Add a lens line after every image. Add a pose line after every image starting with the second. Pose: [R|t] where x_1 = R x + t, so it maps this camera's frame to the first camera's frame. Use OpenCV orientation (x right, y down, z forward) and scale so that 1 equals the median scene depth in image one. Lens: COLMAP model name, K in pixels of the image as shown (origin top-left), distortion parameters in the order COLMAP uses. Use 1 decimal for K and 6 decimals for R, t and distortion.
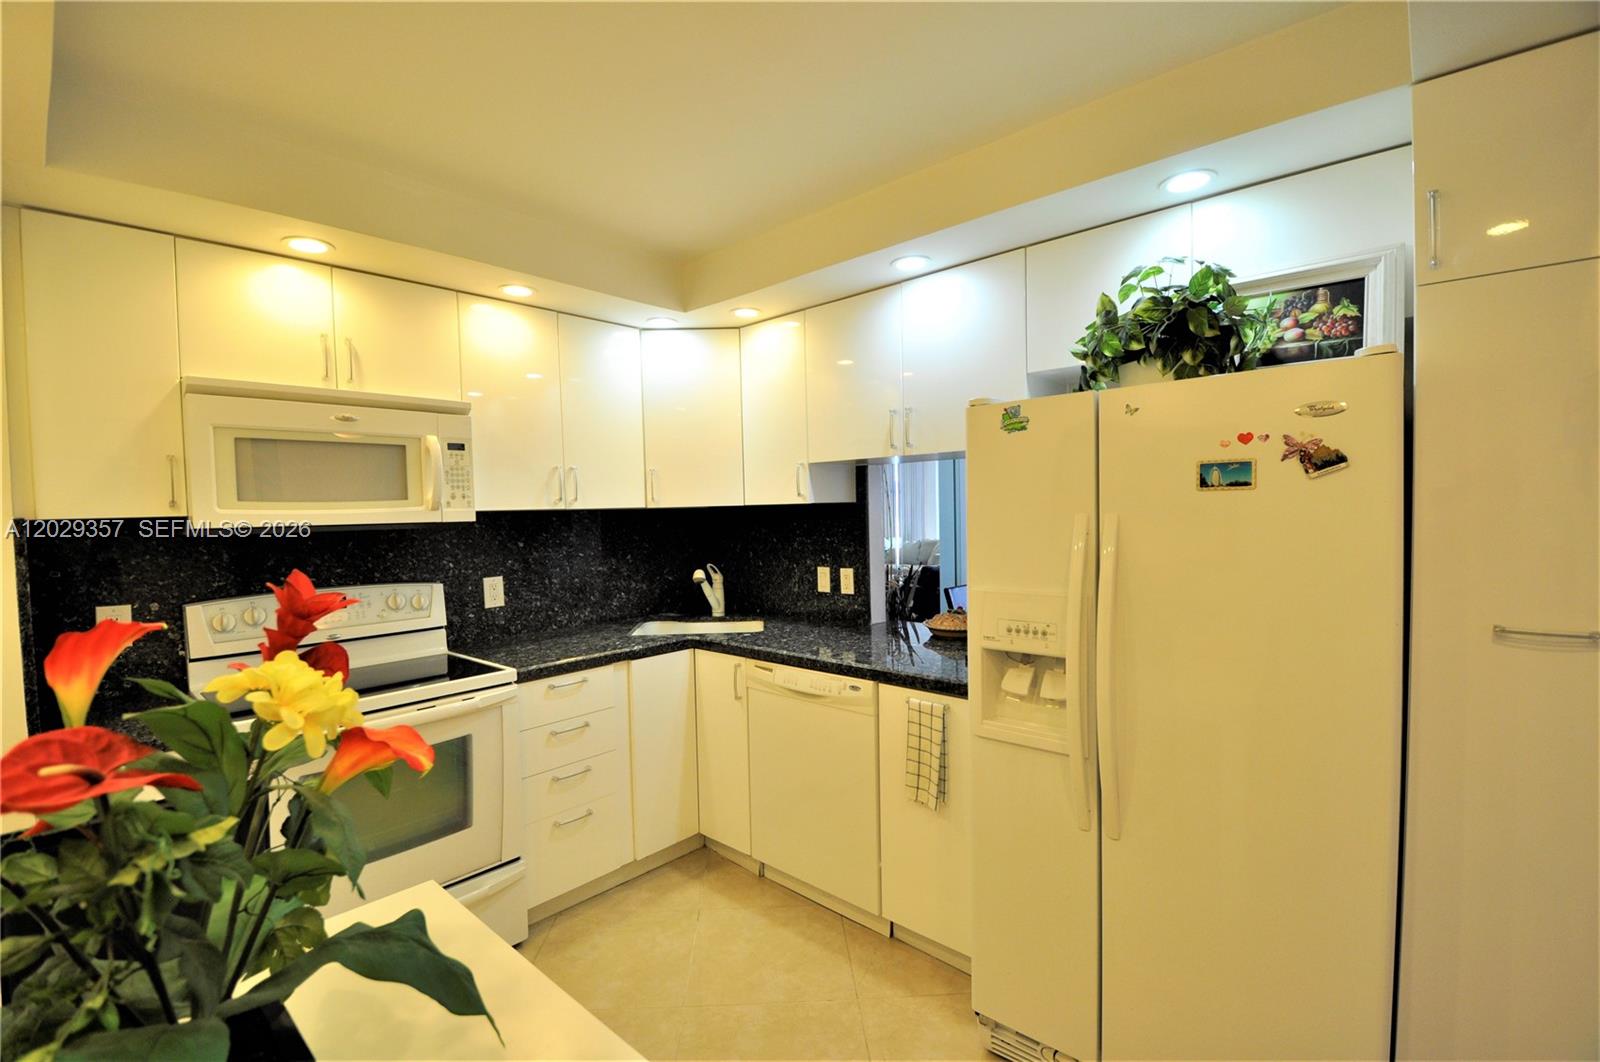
lens RADIAL K [[698.9, 0, 791.4], [0, 698.9, 529.8], [0, 0, 1]] dist [0.000418, -0.000493]
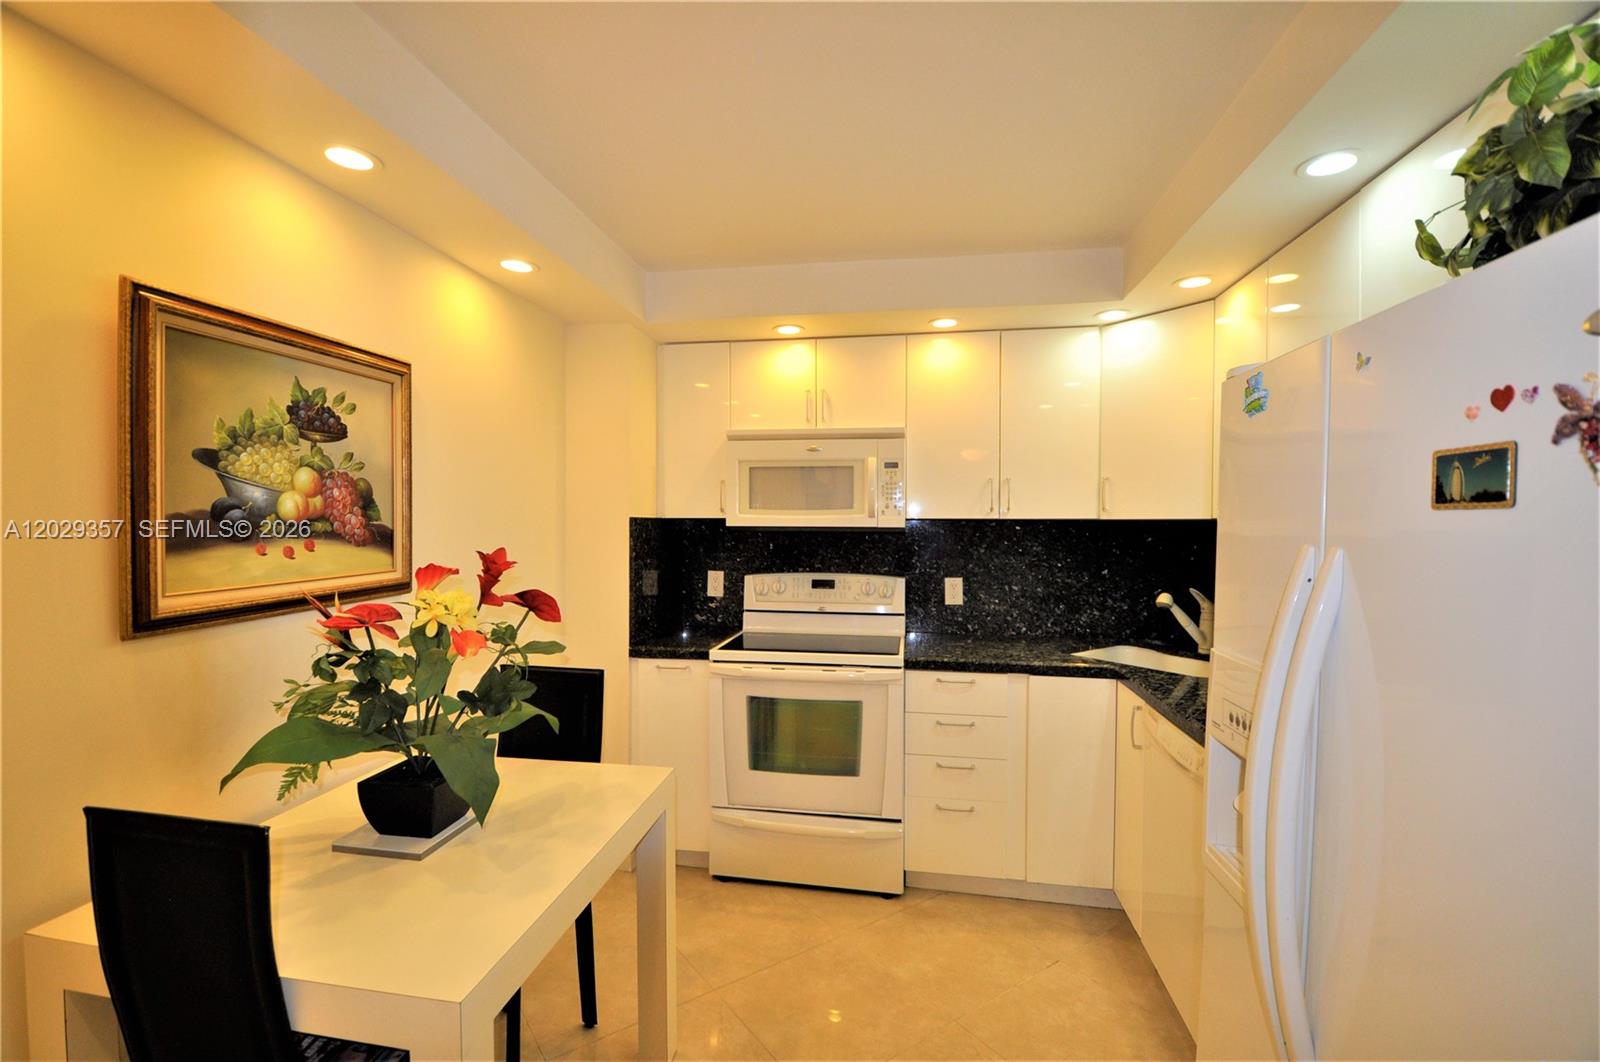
lens RADIAL K [[698.9, 0, 790.9], [0, 698.9, 528.6], [0, 0, 1]] dist [0.000418, -0.000493]
pose [[0.537693, 0.033646, -0.842469, 0.439760], [-0.042014, 0.999031, 0.013084, -0.017685], [0.842093, 0.028361, 0.538586, 0.202683]]
